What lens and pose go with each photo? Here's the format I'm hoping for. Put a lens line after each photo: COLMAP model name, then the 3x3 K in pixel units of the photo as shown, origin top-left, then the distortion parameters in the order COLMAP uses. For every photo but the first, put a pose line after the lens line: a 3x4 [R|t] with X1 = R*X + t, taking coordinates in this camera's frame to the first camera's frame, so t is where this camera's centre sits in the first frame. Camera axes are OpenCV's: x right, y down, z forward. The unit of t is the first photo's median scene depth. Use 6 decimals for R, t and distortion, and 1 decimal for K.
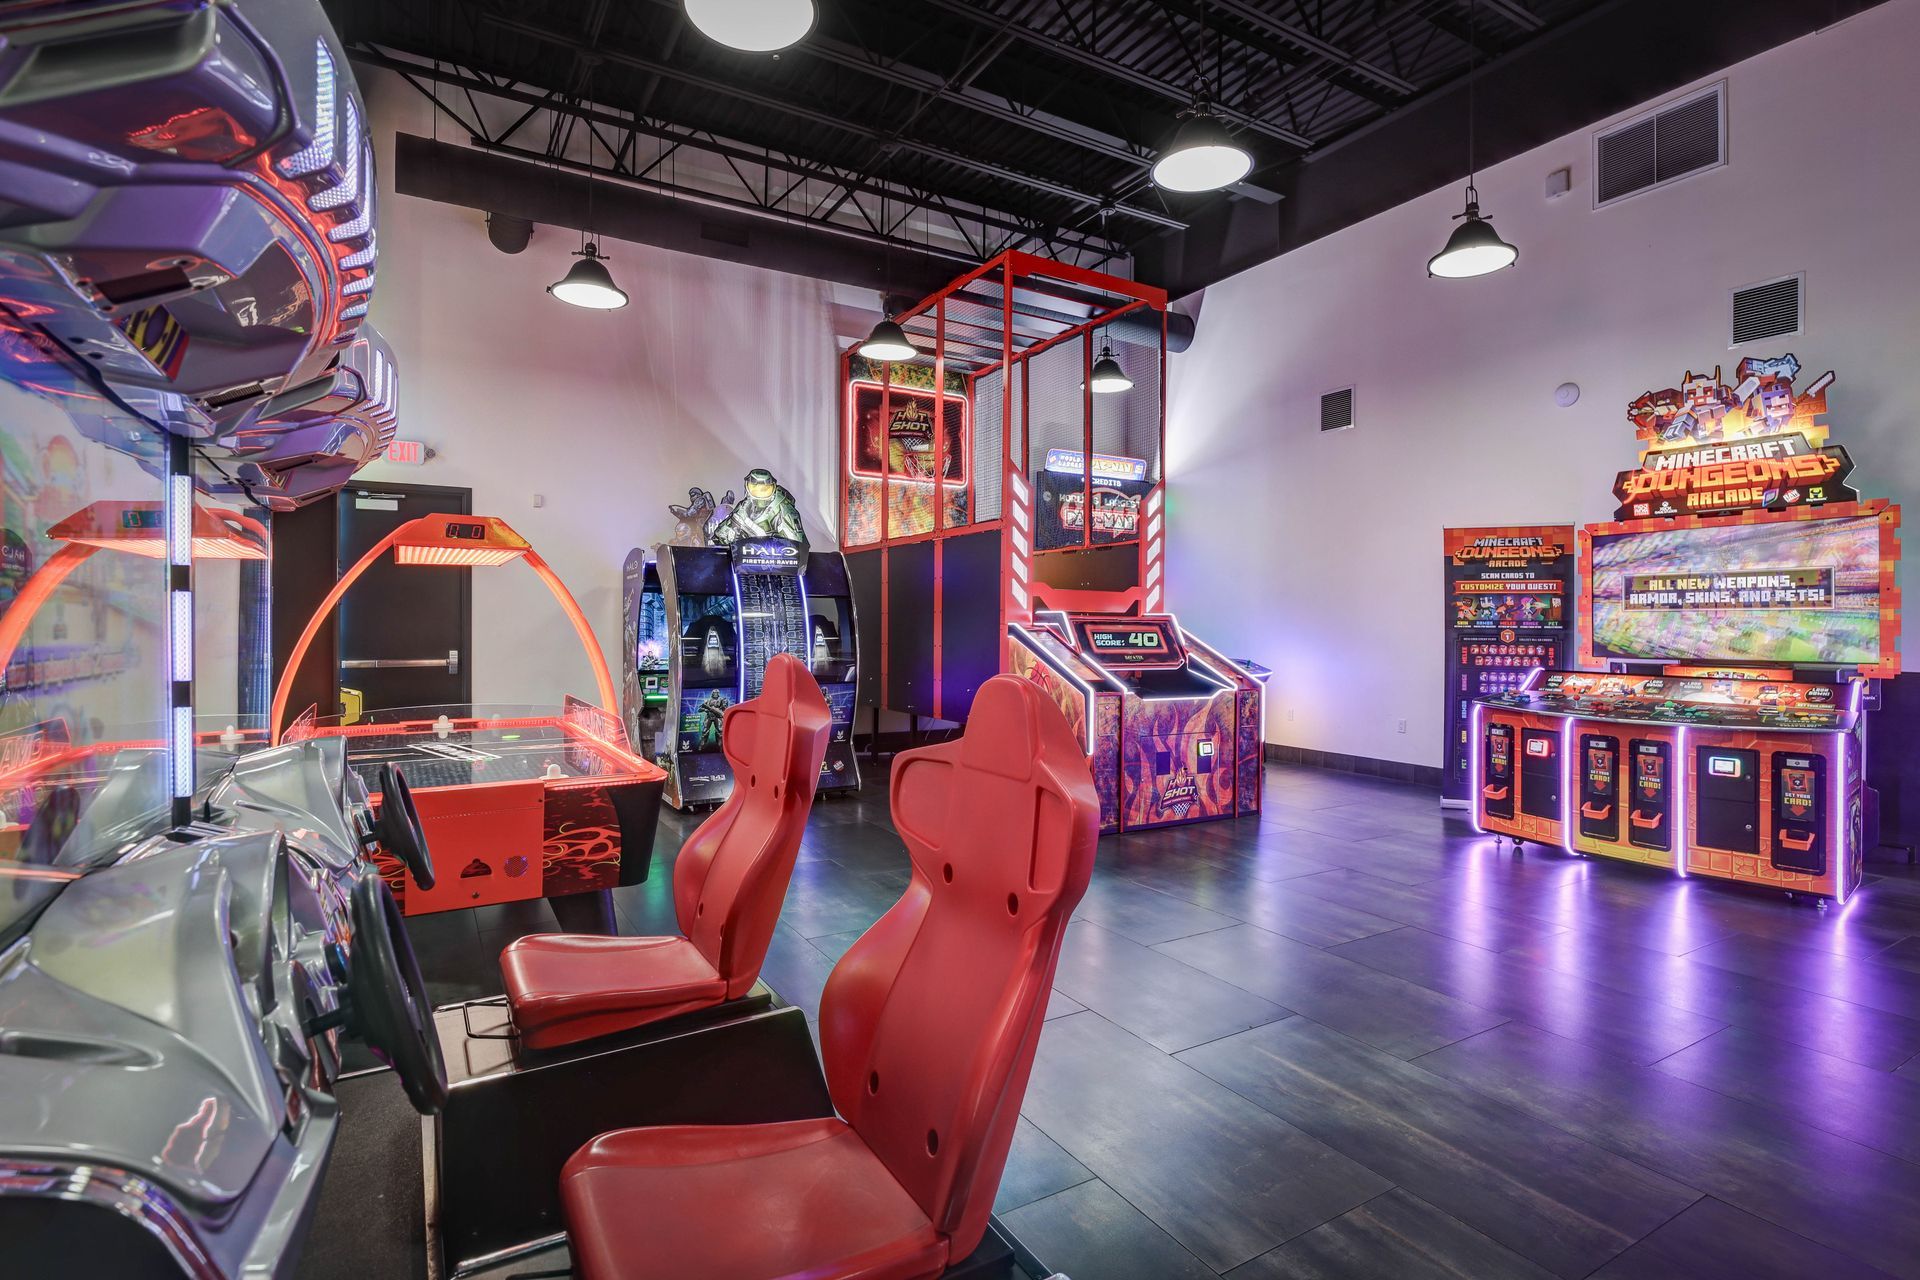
lens RADIAL K [[940.1, 0, 967.9], [0, 940.1, 625.0], [0, 0, 1]] dist [0.002523, -0.000436]
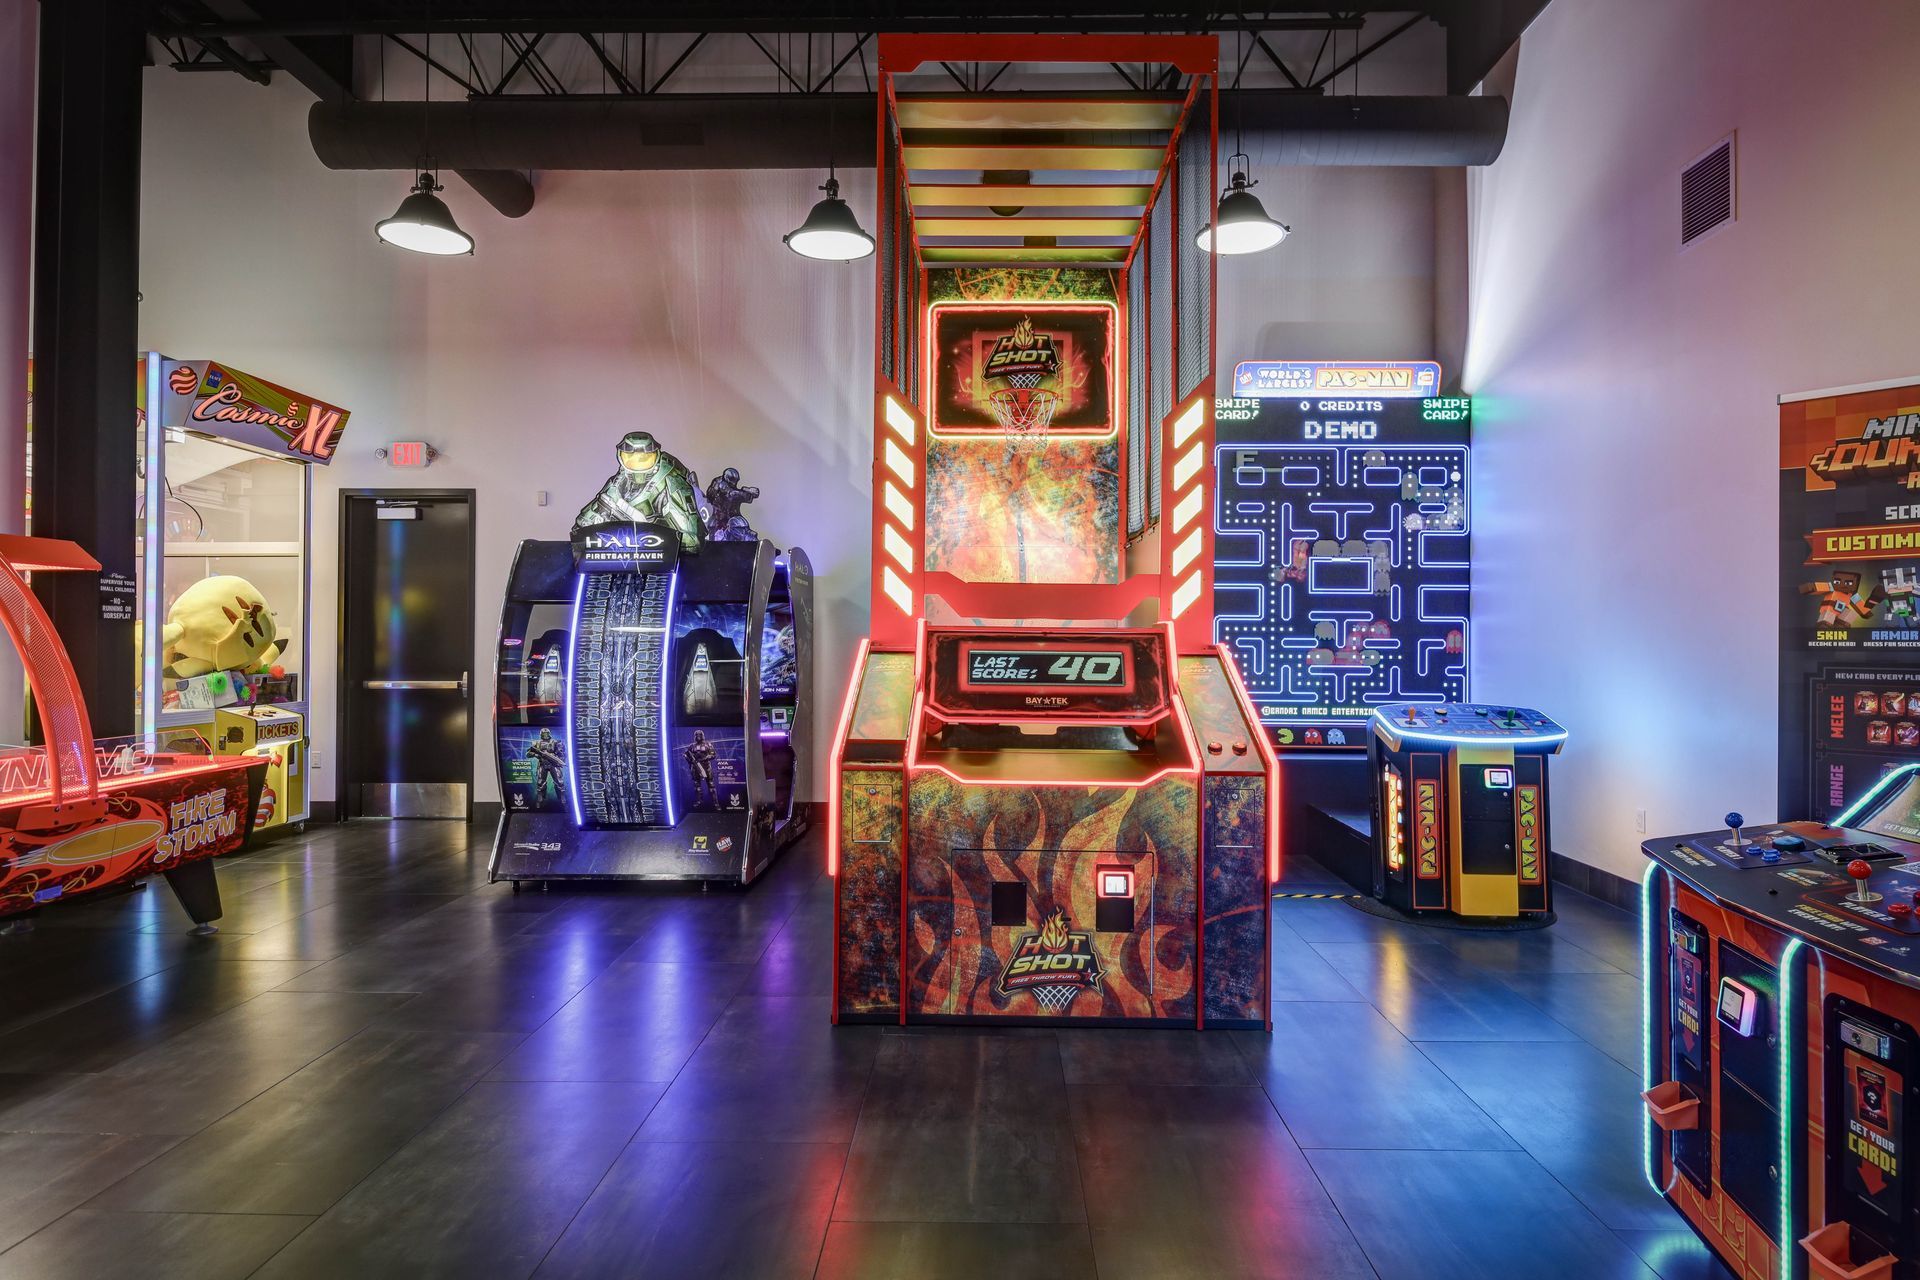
lens RADIAL K [[1091.7, 0, 963.8], [0, 1091.7, 630.9], [0, 0, 1]] dist [0.002542, -0.001692]
pose [[0.850750, -0.007126, -0.525523, 0.459978], [-0.000200, 0.999904, -0.013882, 0.002417], [0.525571, 0.011915, 0.850666, 0.419819]]
